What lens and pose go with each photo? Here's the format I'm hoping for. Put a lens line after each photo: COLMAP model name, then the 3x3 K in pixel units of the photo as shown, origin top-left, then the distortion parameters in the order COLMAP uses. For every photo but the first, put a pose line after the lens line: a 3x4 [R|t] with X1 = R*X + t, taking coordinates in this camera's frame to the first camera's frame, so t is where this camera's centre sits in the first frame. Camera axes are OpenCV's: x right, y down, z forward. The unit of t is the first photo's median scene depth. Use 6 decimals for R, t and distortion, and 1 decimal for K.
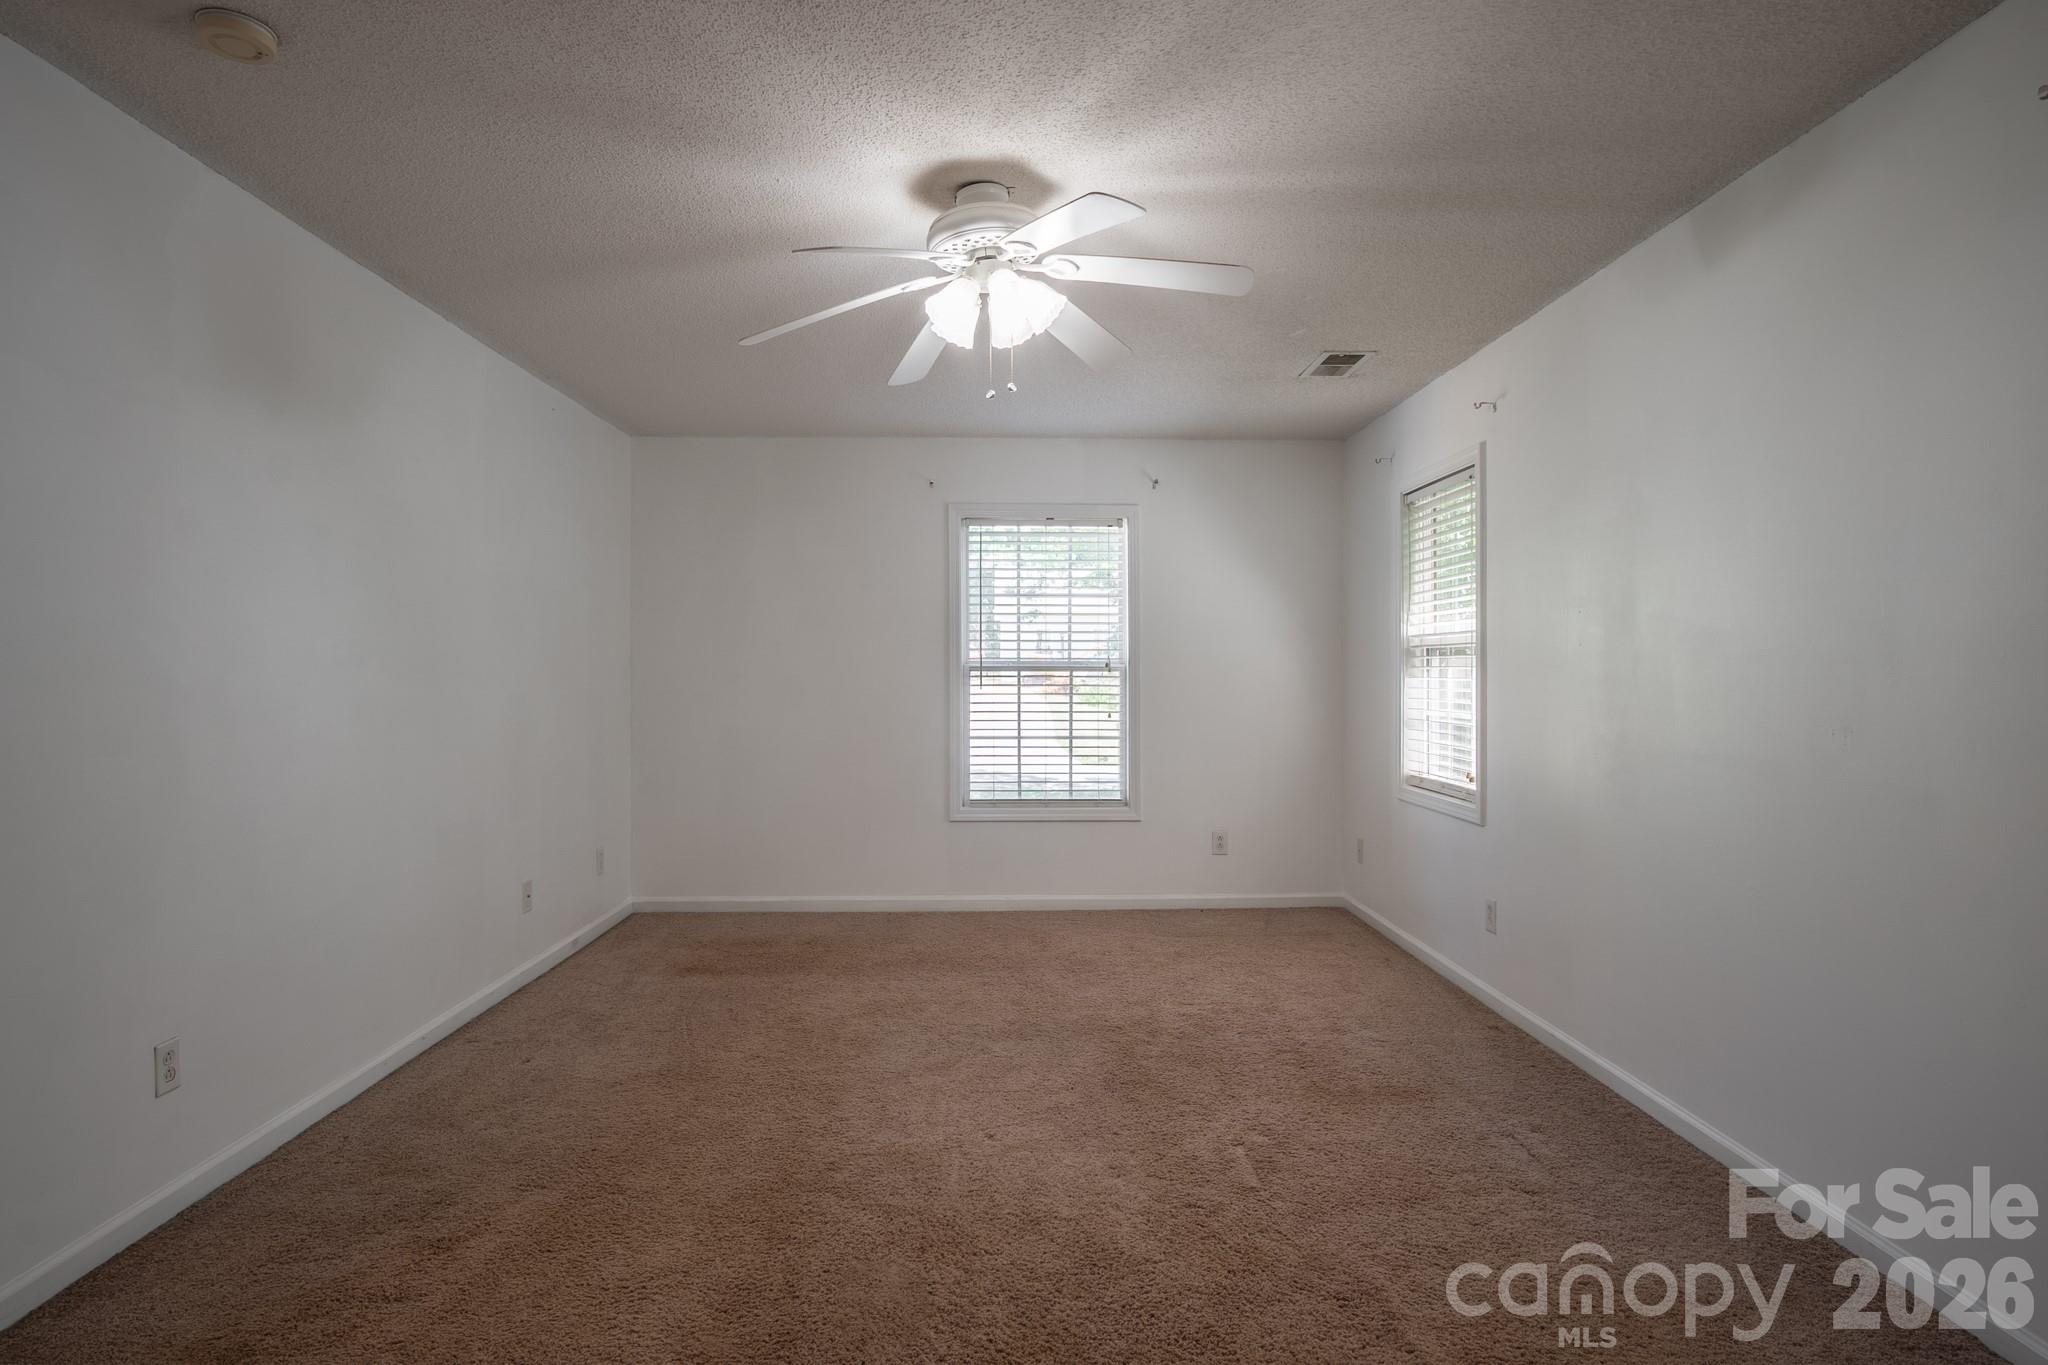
lens RADIAL K [[1123.0, 0, 1039.6], [0, 1123.0, 675.2], [0, 0, 1]] dist [-0.031652, 0.006032]
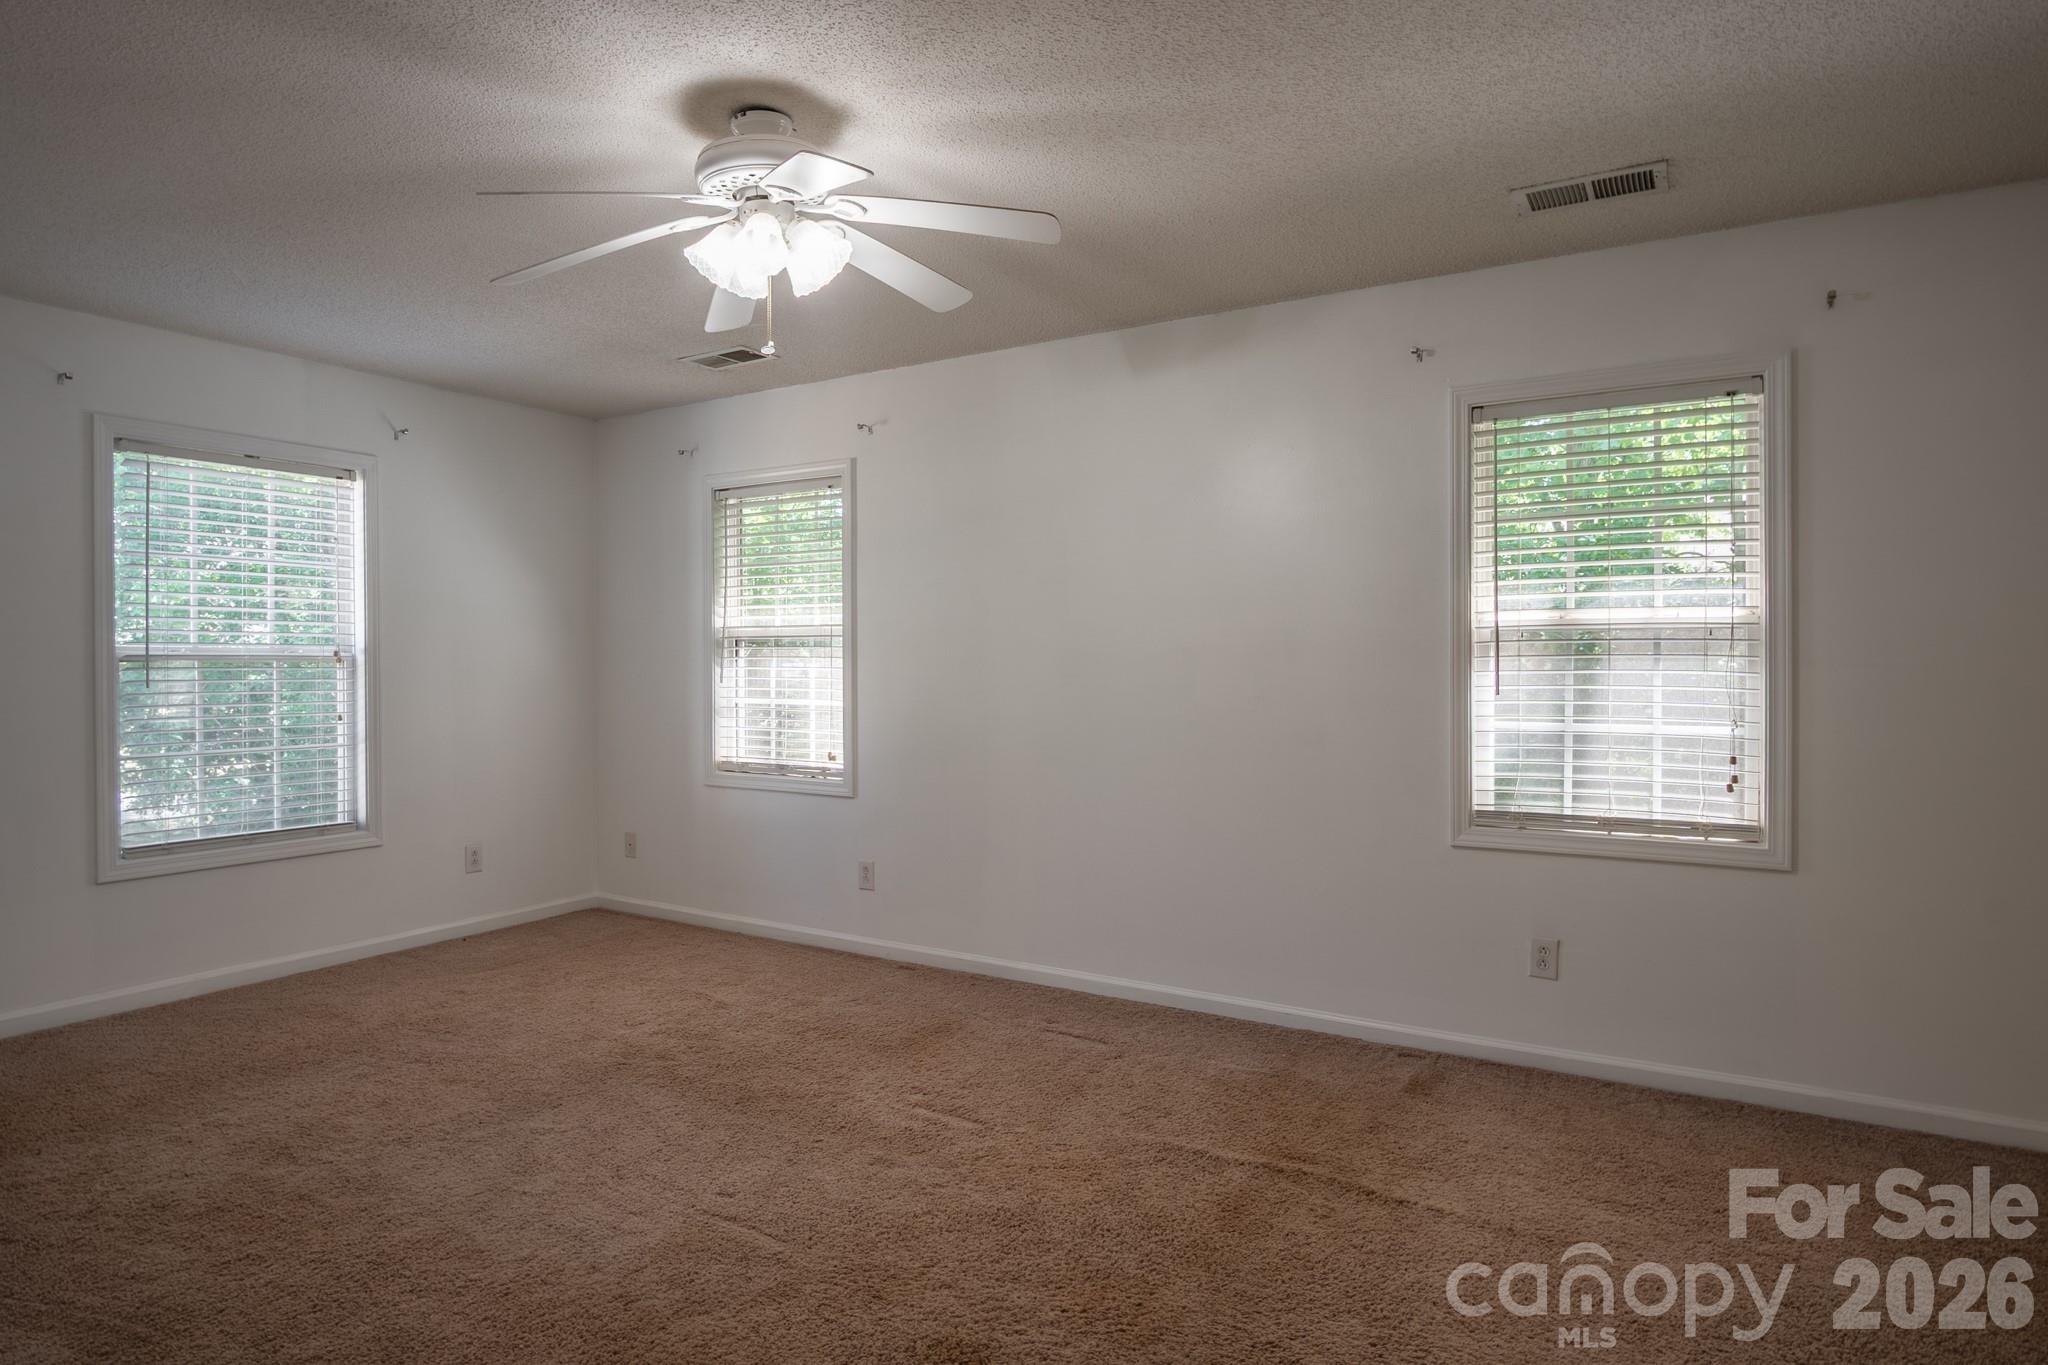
lens RADIAL K [[1123.0, 0, 1035.3], [0, 1123.0, 675.4], [0, 0, 1]] dist [-0.031652, 0.006032]
pose [[0.541327, -0.011839, 0.840729, -0.458063], [0.003488, 0.999924, 0.011835, -0.002248], [-0.840805, -0.003475, 0.541327, 0.230803]]
